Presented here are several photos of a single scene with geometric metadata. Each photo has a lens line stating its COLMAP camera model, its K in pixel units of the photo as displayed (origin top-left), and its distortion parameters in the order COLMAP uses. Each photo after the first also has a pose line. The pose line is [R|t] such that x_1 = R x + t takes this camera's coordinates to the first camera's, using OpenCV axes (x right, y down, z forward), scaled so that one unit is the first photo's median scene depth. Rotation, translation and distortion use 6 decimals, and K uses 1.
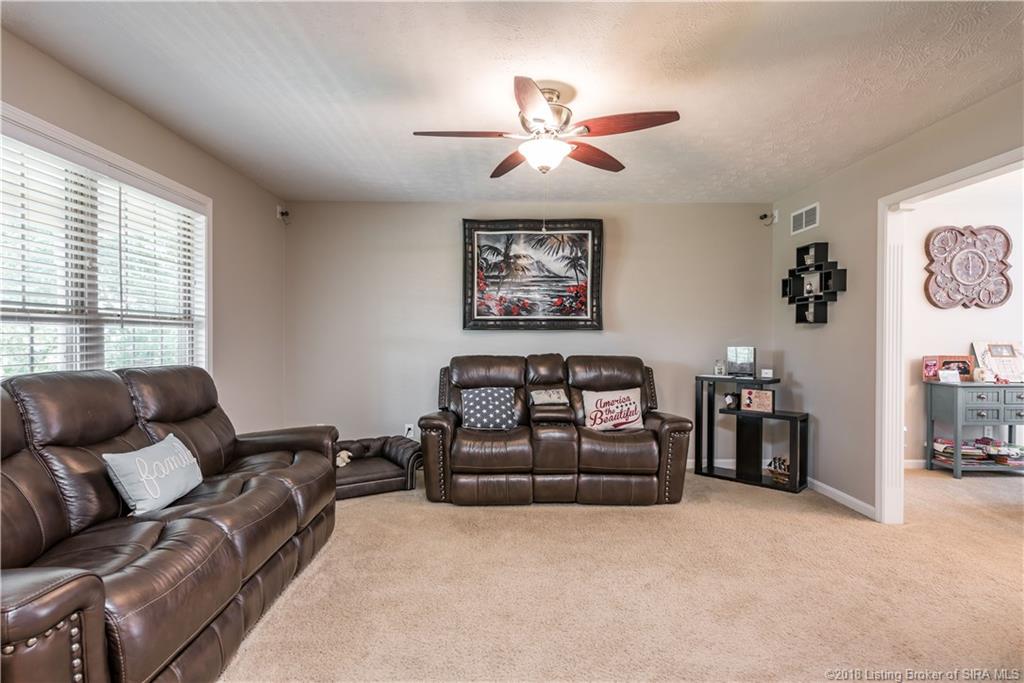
lens RADIAL K [[510.6, 0, 511.5], [0, 510.6, 342.5], [0, 0, 1]] dist [-0.000718, 0.000746]
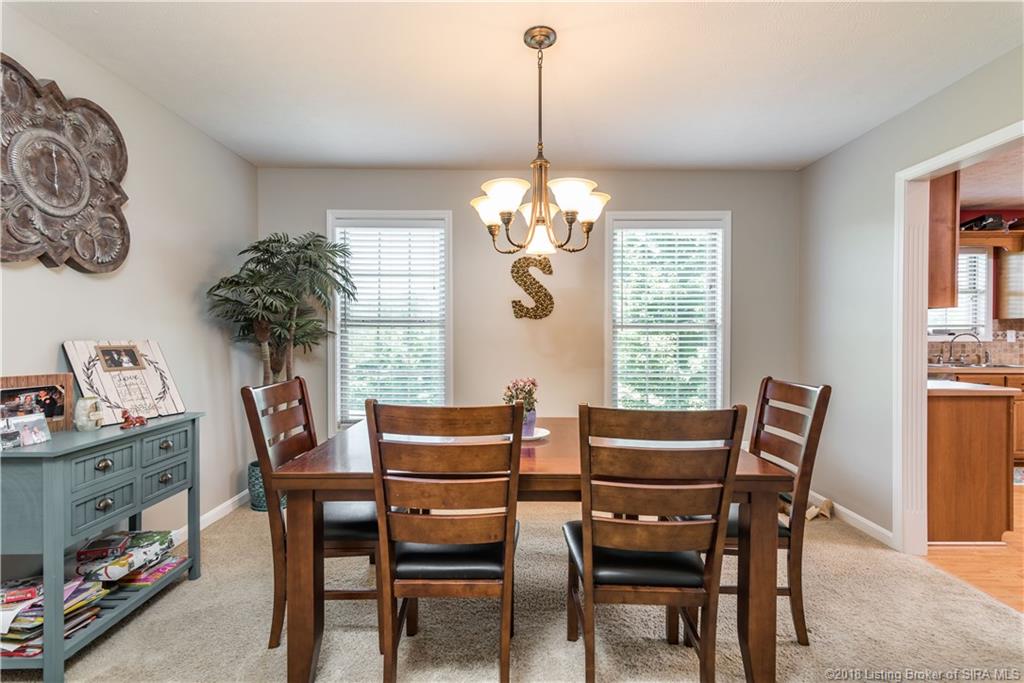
lens RADIAL K [[495.8, 0, 514.1], [0, 495.8, 344.1], [0, 0, 1]] dist [0.006131, 0.001271]
pose [[0.004274, -0.022854, 0.999730, 0.509063], [0.008720, 0.999702, 0.022816, -0.006393], [-0.999953, 0.008620, 0.004472, 0.661400]]
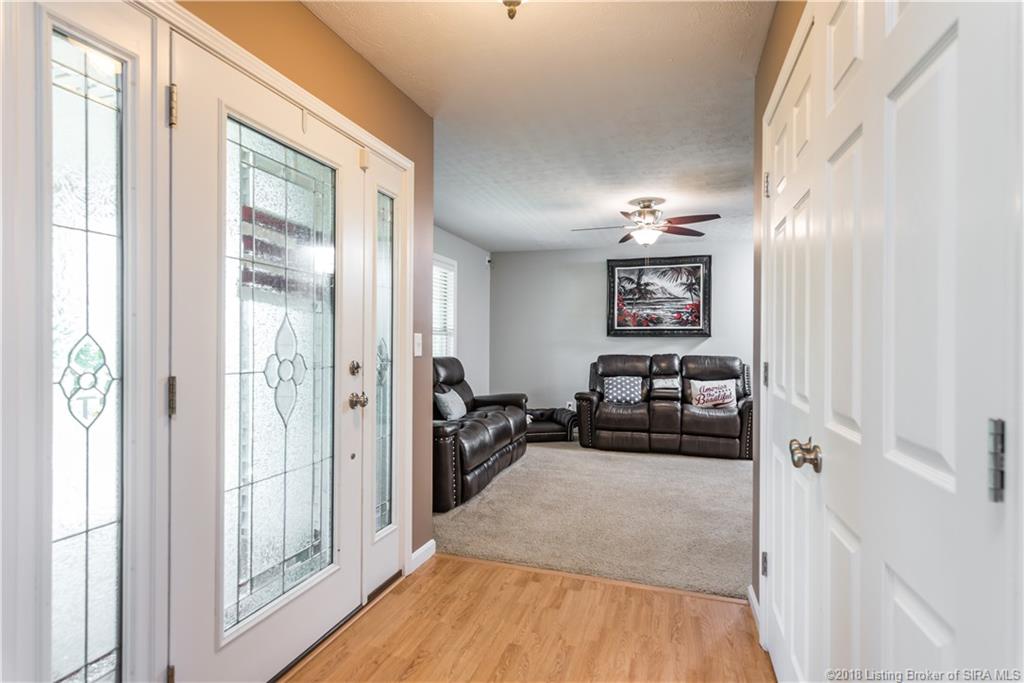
lens RADIAL K [[510.6, 0, 513.5], [0, 510.6, 342.7], [0, 0, 1]] dist [-0.000718, 0.000746]
pose [[0.950527, 0.002265, -0.310635, 0.109086], [-0.005197, 0.999949, -0.008610, 0.006084], [0.310600, 0.009798, 0.950490, -0.480156]]
